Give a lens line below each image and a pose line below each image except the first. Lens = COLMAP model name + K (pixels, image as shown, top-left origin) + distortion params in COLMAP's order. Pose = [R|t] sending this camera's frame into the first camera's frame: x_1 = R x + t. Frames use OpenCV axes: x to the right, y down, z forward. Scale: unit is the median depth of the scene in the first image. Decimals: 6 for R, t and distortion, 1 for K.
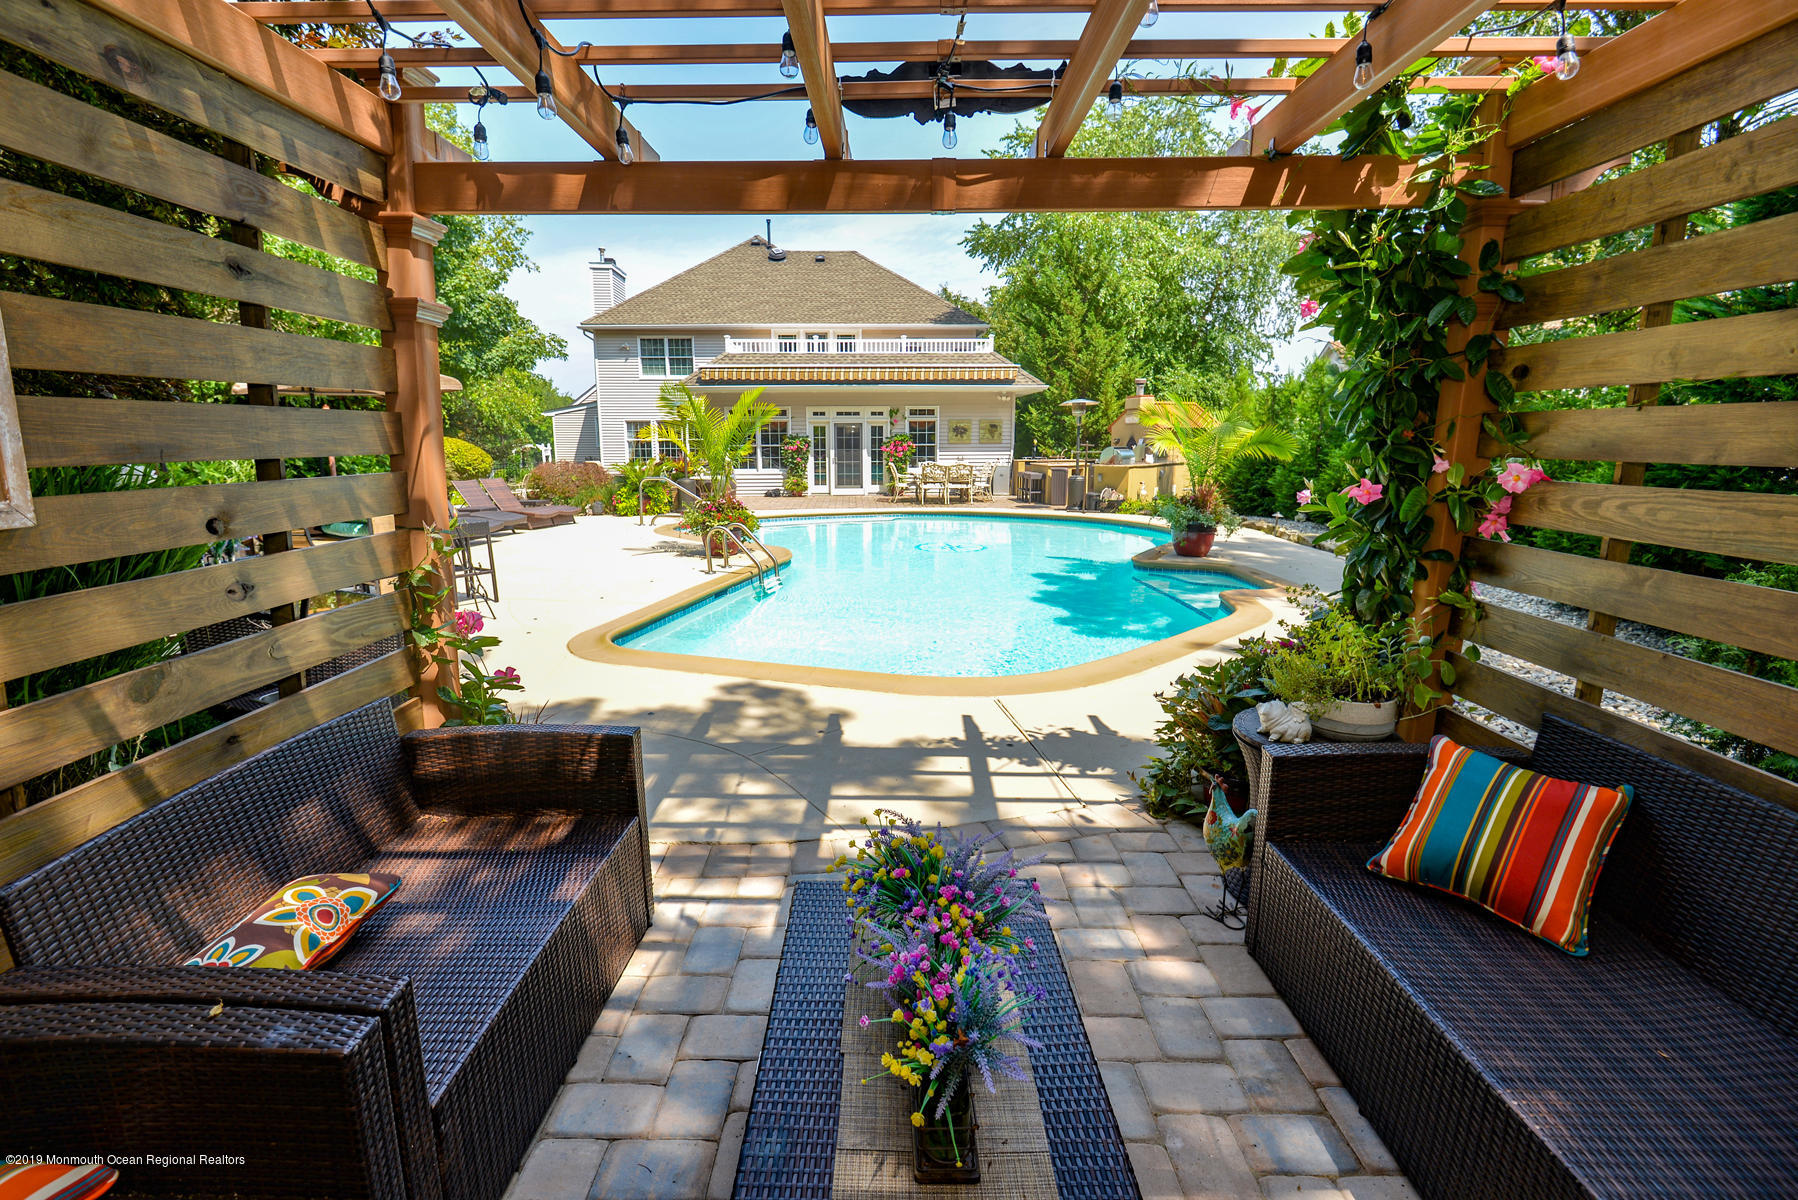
lens RADIAL K [[814.0, 0, 881.1], [0, 814.0, 591.7], [0, 0, 1]] dist [-0.000539, -0.000190]
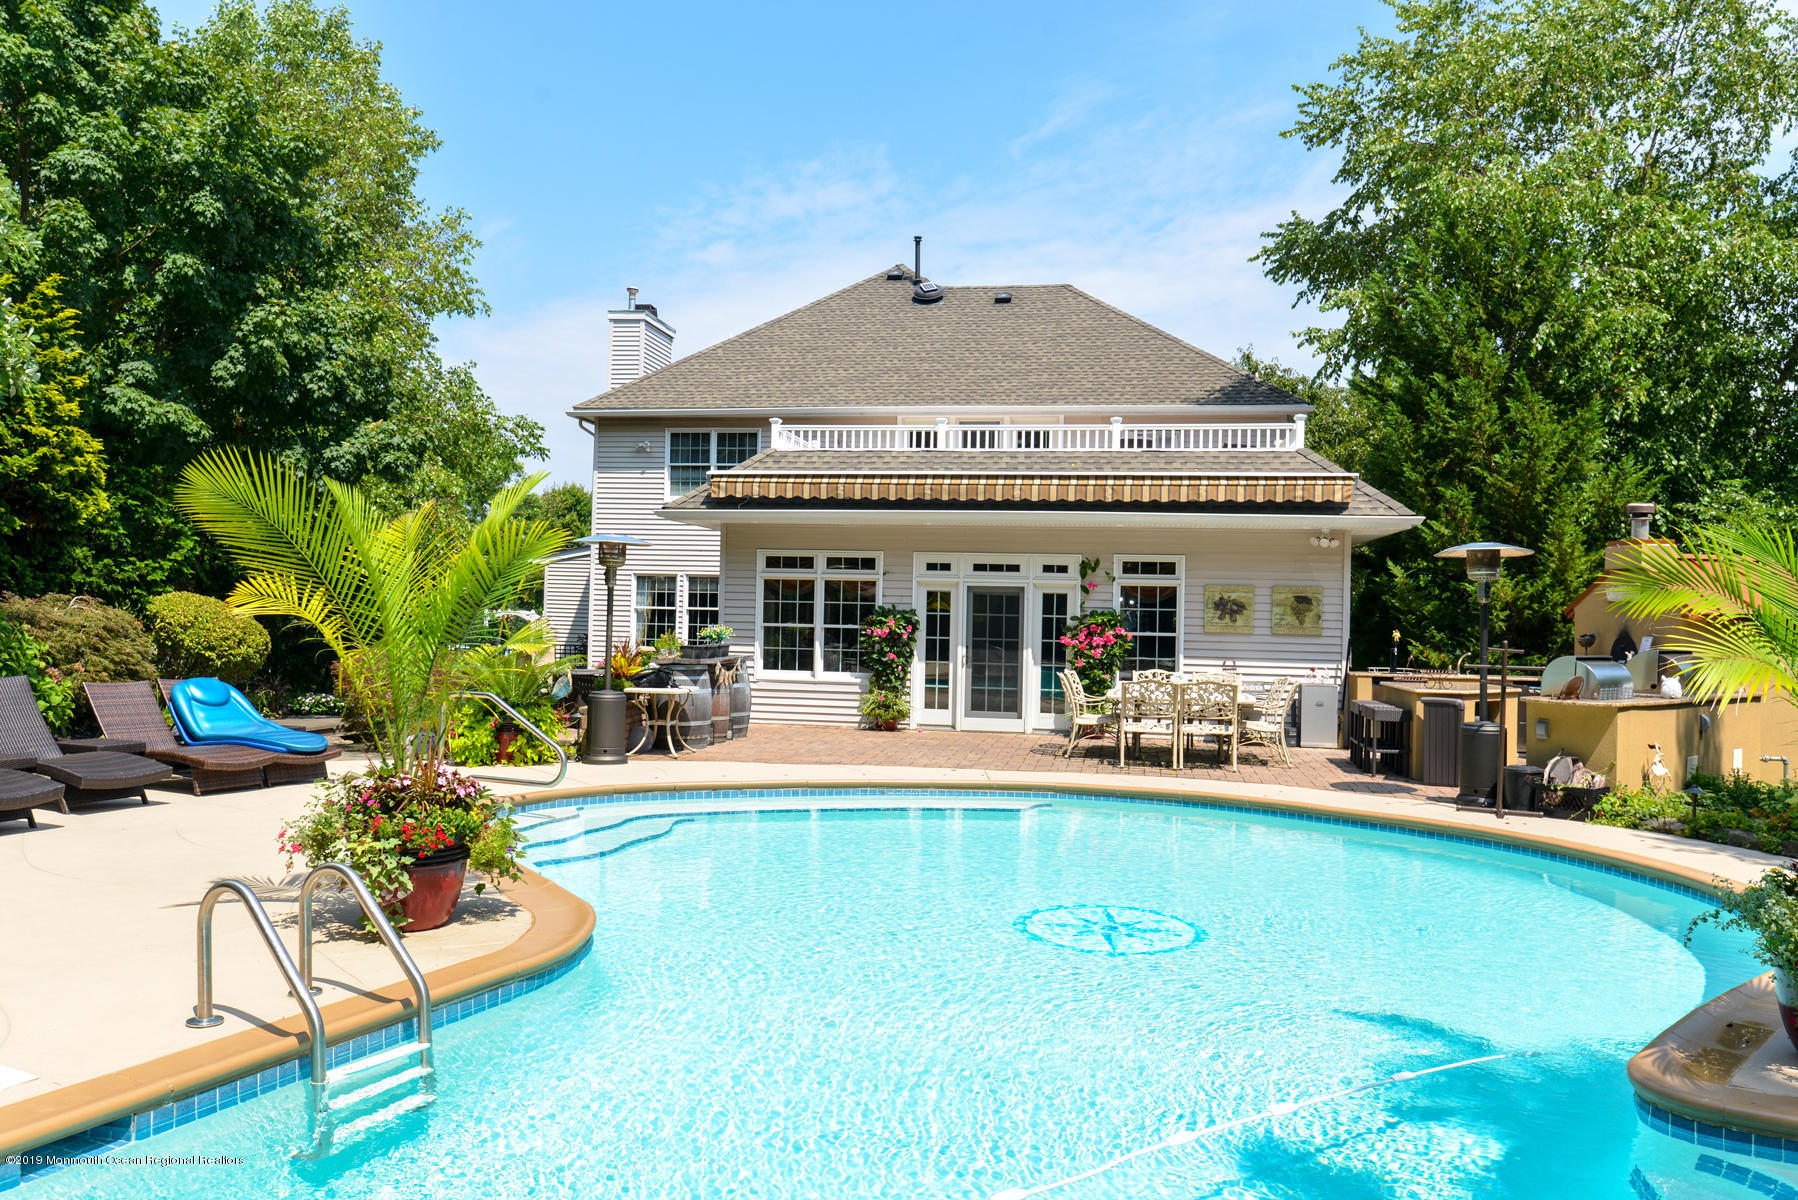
lens RADIAL K [[1205.0, 0, 965.9], [0, 1205.0, 596.8], [0, 0, 1]] dist [-0.011206, -0.002684]
pose [[0.977862, 0.024347, -0.207829, 0.092271], [-0.064764, 0.979654, -0.189958, -0.060520], [0.198976, 0.199212, 0.959543, 0.294048]]
